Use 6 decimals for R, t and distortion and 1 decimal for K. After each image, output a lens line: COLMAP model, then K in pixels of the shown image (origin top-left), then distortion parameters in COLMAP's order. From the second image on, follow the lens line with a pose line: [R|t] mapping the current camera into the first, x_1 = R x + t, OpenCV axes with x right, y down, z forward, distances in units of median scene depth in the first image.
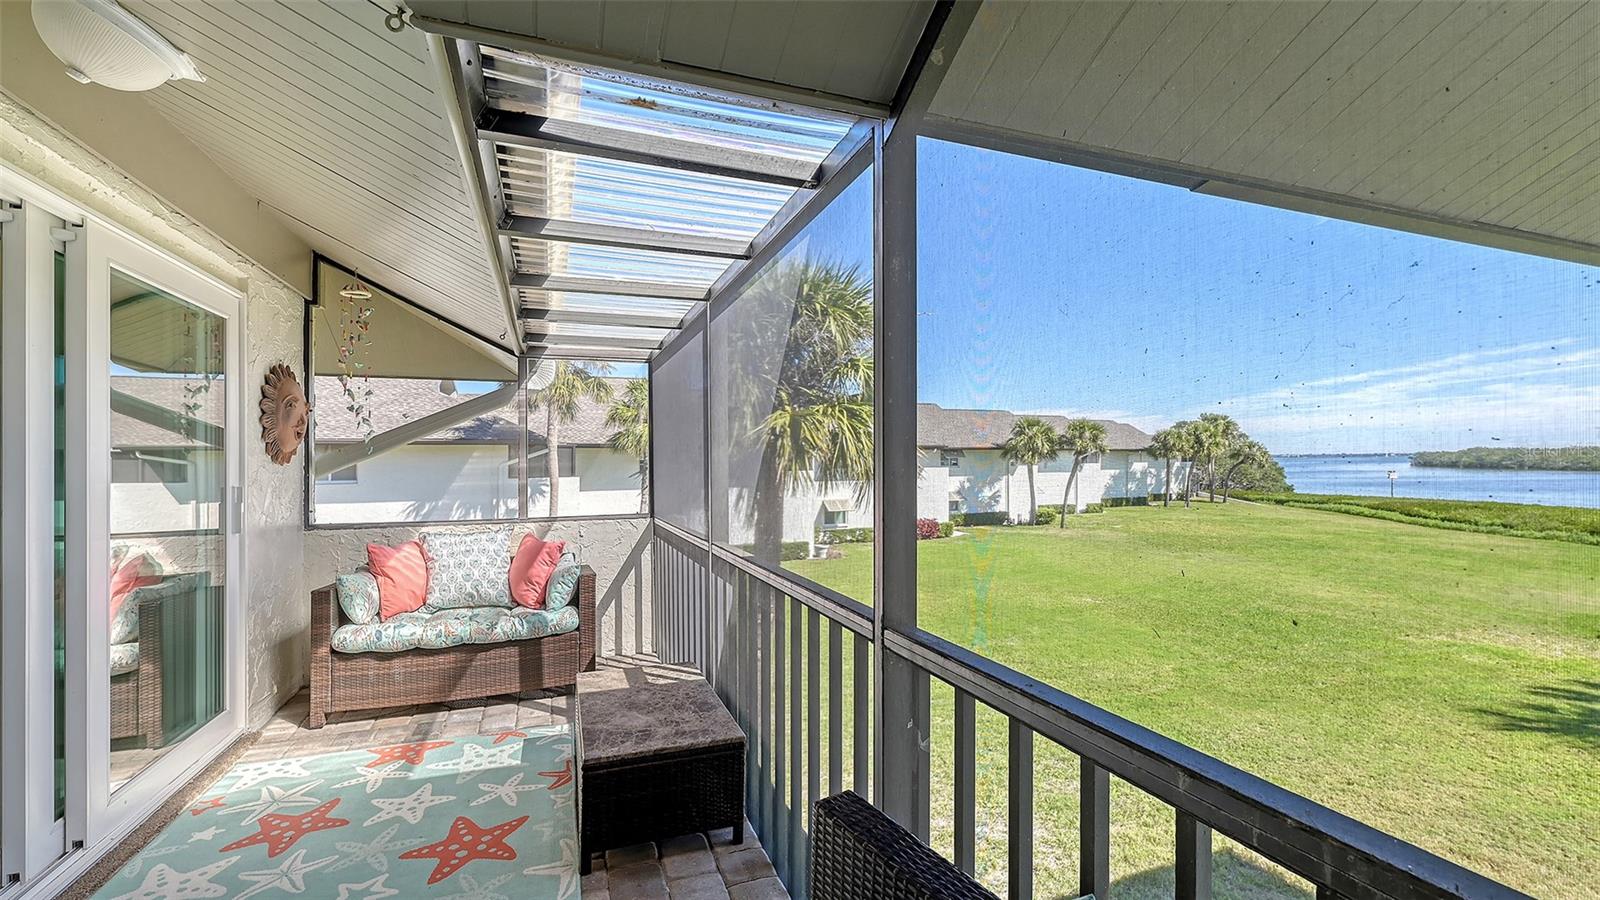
lens RADIAL K [[682.3, 0, 805.9], [0, 682.3, 456.7], [0, 0, 1]] dist [-0.000812, -0.000423]
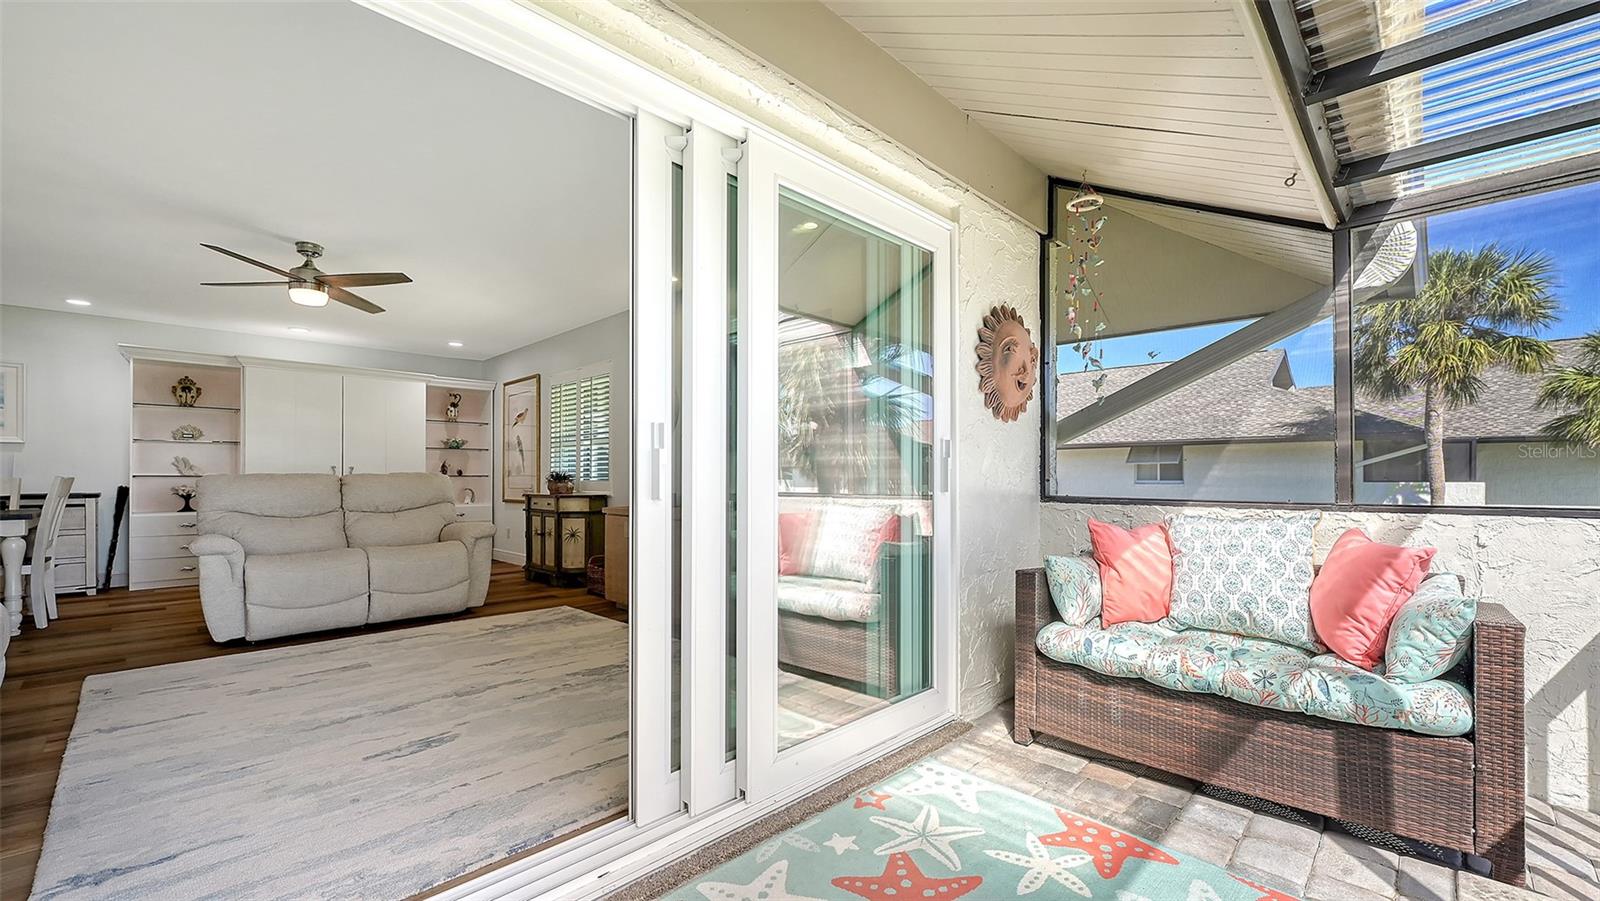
lens RADIAL K [[648.8, 0, 802.1], [0, 648.8, 465.3], [0, 0, 1]] dist [0.000954, 0.000107]
pose [[0.425447, -0.003195, -0.904978, -0.128288], [0.003487, 0.999992, -0.001892, 0.067237], [0.904976, -0.002351, 0.425455, 0.405803]]
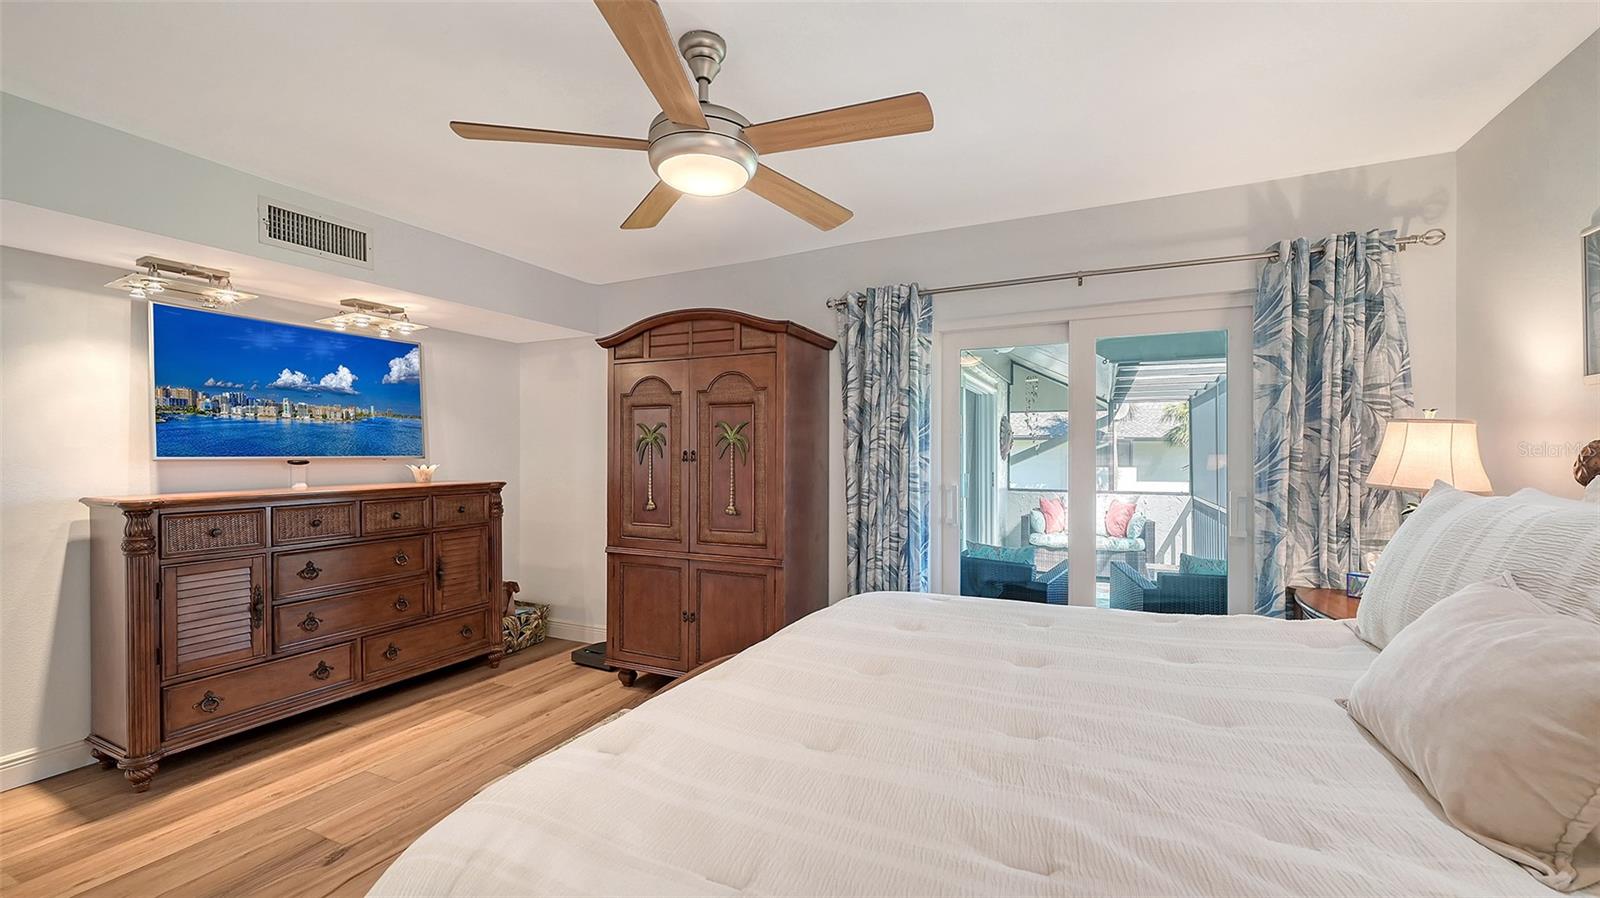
lens RADIAL K [[643.8, 0, 800.0], [0, 643.8, 449.0], [0, 0, 1]] dist [-0.000443, 0.000007]
pose [[0.698735, 0.006521, -0.715351, 0.281126], [-0.003299, 0.999977, 0.005894, -0.036541], [0.715373, -0.001758, 0.698741, -0.960777]]
